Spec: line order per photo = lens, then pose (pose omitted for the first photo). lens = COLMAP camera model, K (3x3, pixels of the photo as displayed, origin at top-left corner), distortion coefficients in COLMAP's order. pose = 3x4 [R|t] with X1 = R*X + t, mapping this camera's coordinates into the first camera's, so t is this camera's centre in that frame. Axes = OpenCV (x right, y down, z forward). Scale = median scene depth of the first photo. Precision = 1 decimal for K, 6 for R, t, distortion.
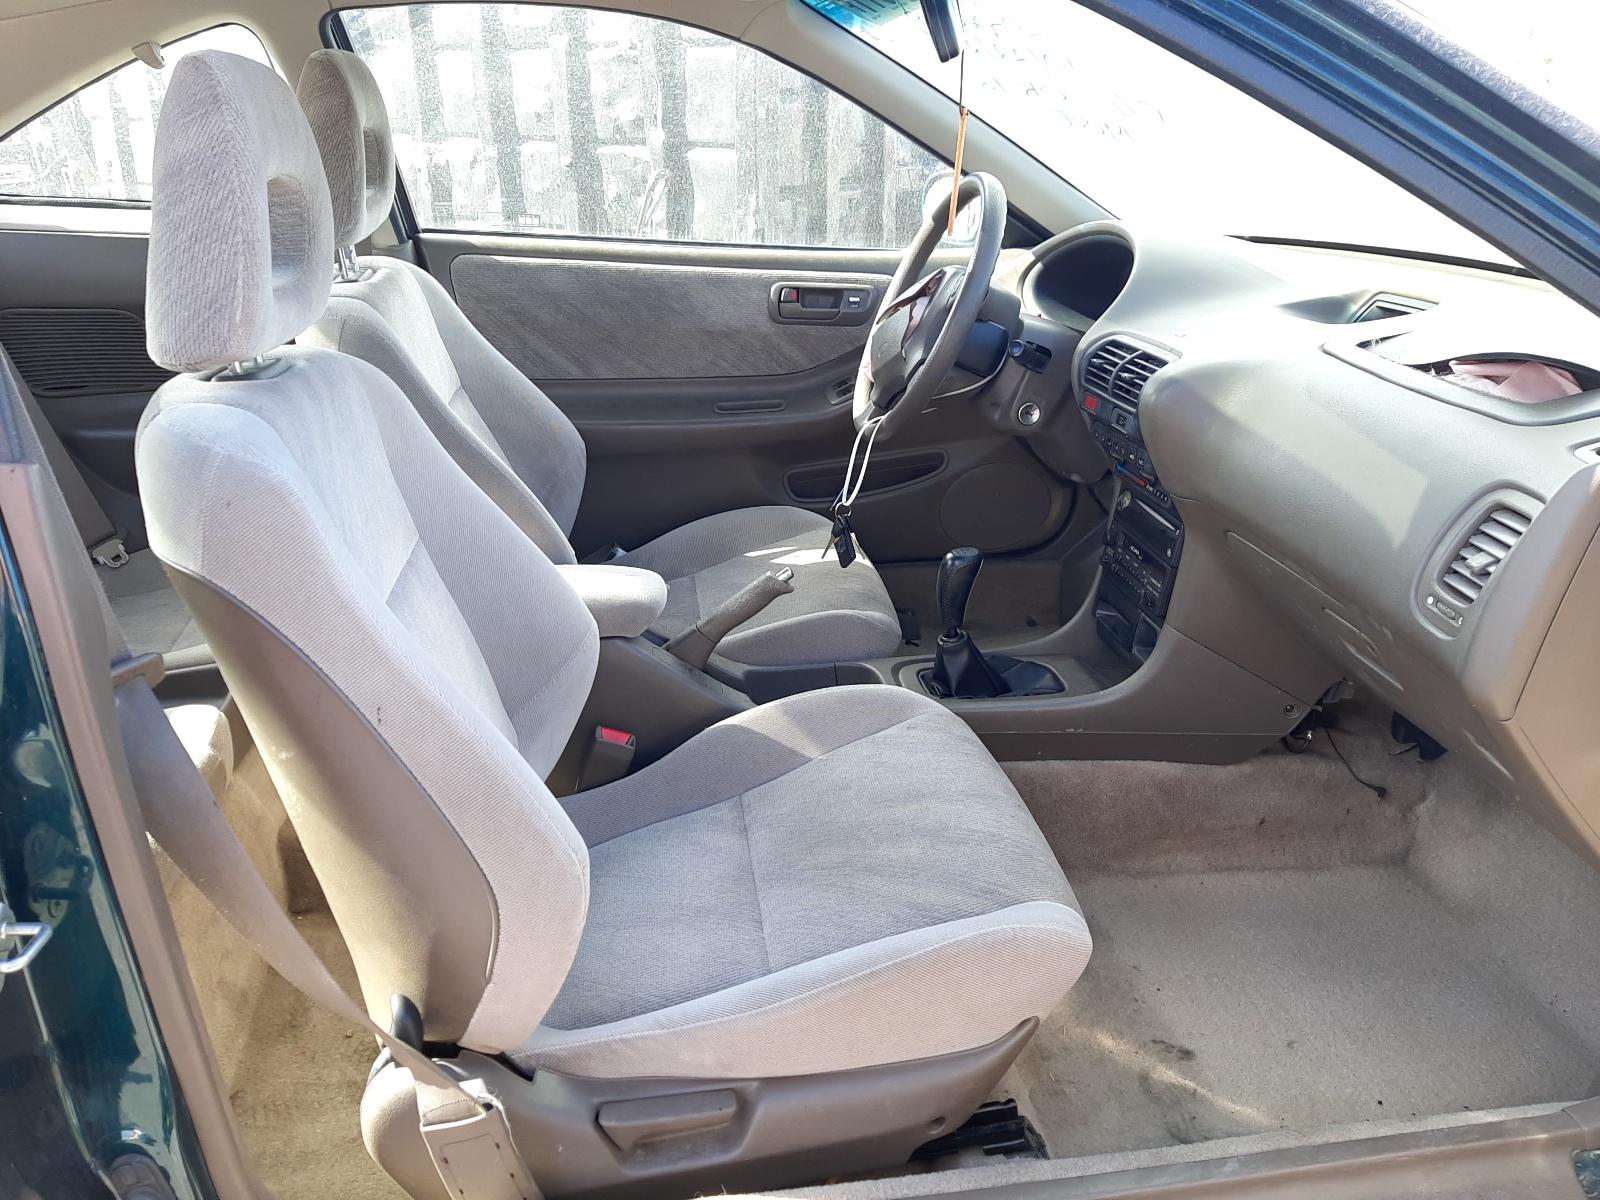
lens RADIAL K [[1309.6, 0, 800.0], [0, 1309.6, 600.0], [0, 0, 1]] dist [0.012132, -0.008821]
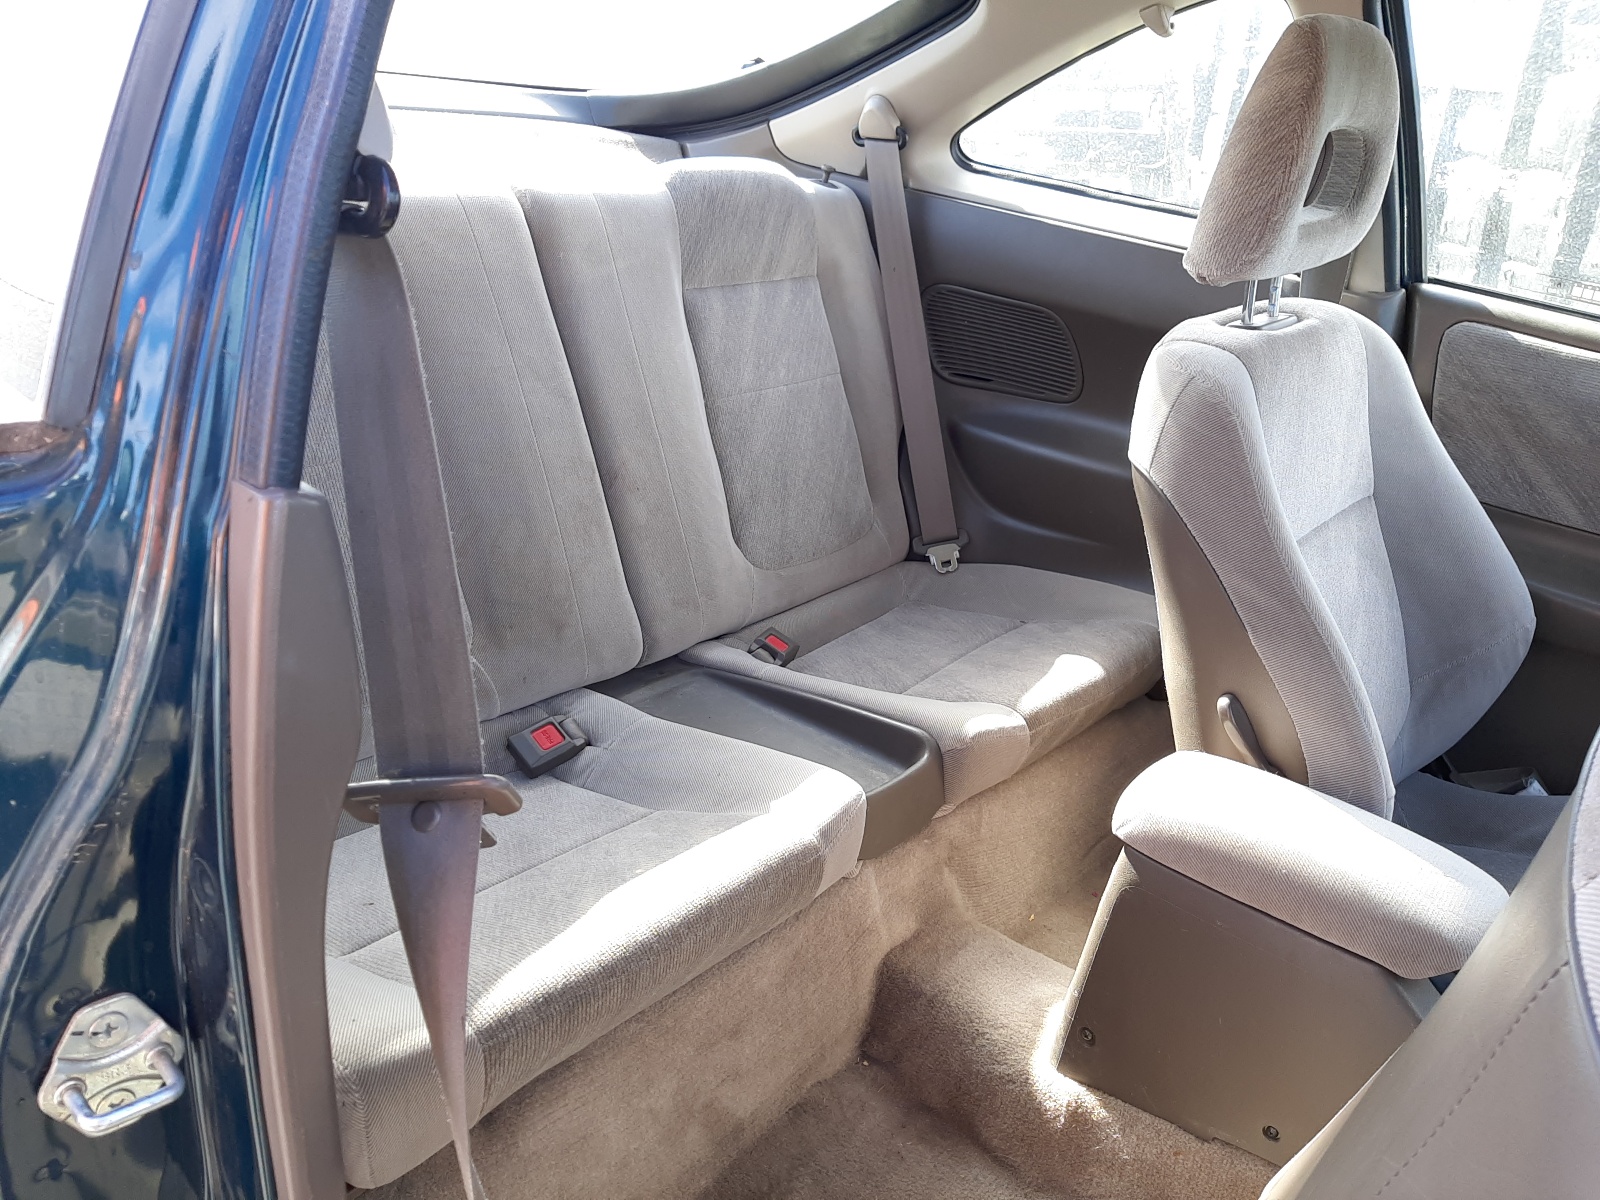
lens RADIAL K [[1309.6, 0, 800.0], [0, 1309.6, 600.0], [0, 0, 1]] dist [0.012132, -0.008821]
pose [[0.677086, 0.336039, -0.654701, 0.020523], [-0.346932, 0.930345, 0.118725, -0.081479], [0.648994, 0.146750, 0.746506, 0.250300]]
